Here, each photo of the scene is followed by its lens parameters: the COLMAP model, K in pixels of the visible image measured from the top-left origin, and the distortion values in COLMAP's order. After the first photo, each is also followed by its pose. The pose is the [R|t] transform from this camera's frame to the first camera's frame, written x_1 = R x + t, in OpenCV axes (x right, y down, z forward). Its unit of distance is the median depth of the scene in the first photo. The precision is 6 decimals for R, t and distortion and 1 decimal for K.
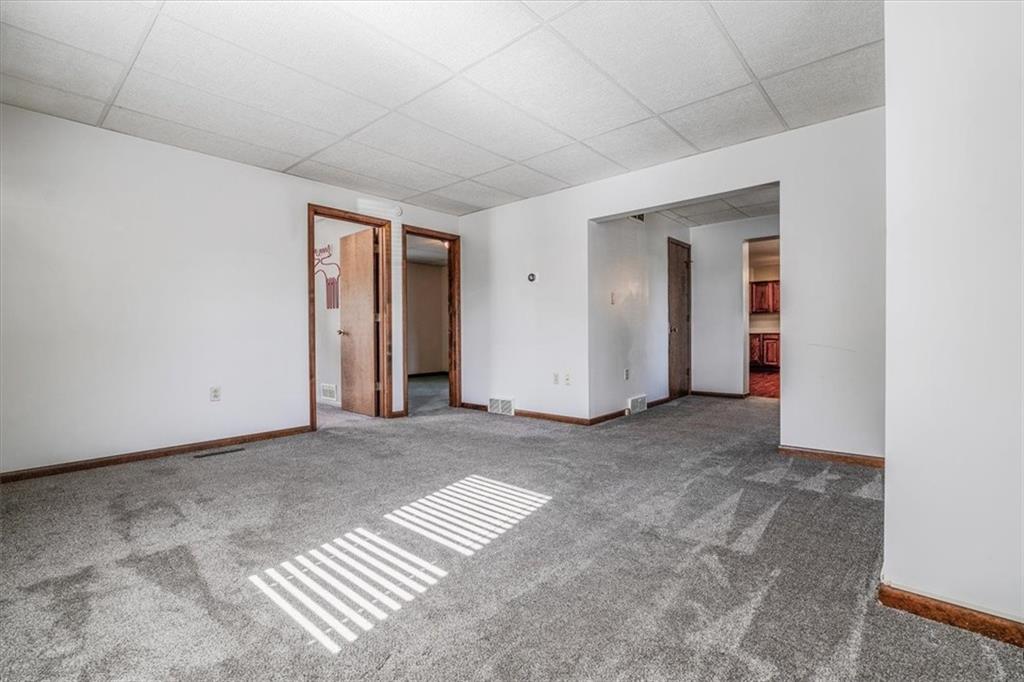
lens RADIAL K [[458.7, 0, 522.3], [0, 458.7, 345.3], [0, 0, 1]] dist [-0.004994, 0.001230]
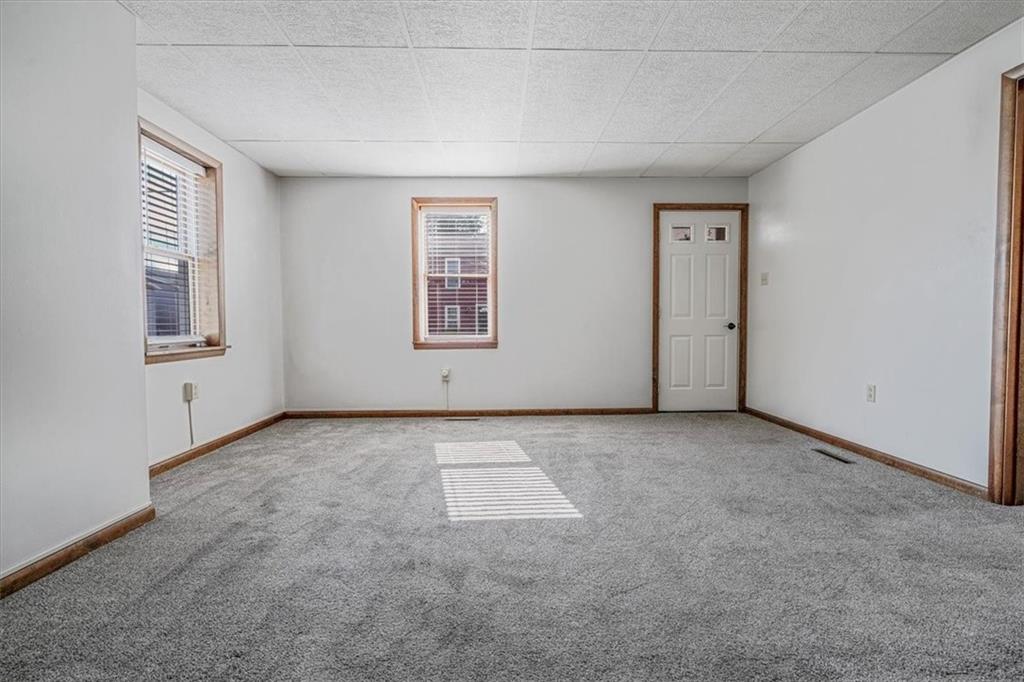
lens RADIAL K [[423.4, 0, 518.0], [0, 423.4, 338.1], [0, 0, 1]] dist [0.000447, 0.000003]
pose [[-0.724266, 0.032285, -0.688764, 0.465907], [0.003247, 0.999052, 0.043415, -0.043001], [0.689513, 0.029207, -0.723685, 1.510031]]
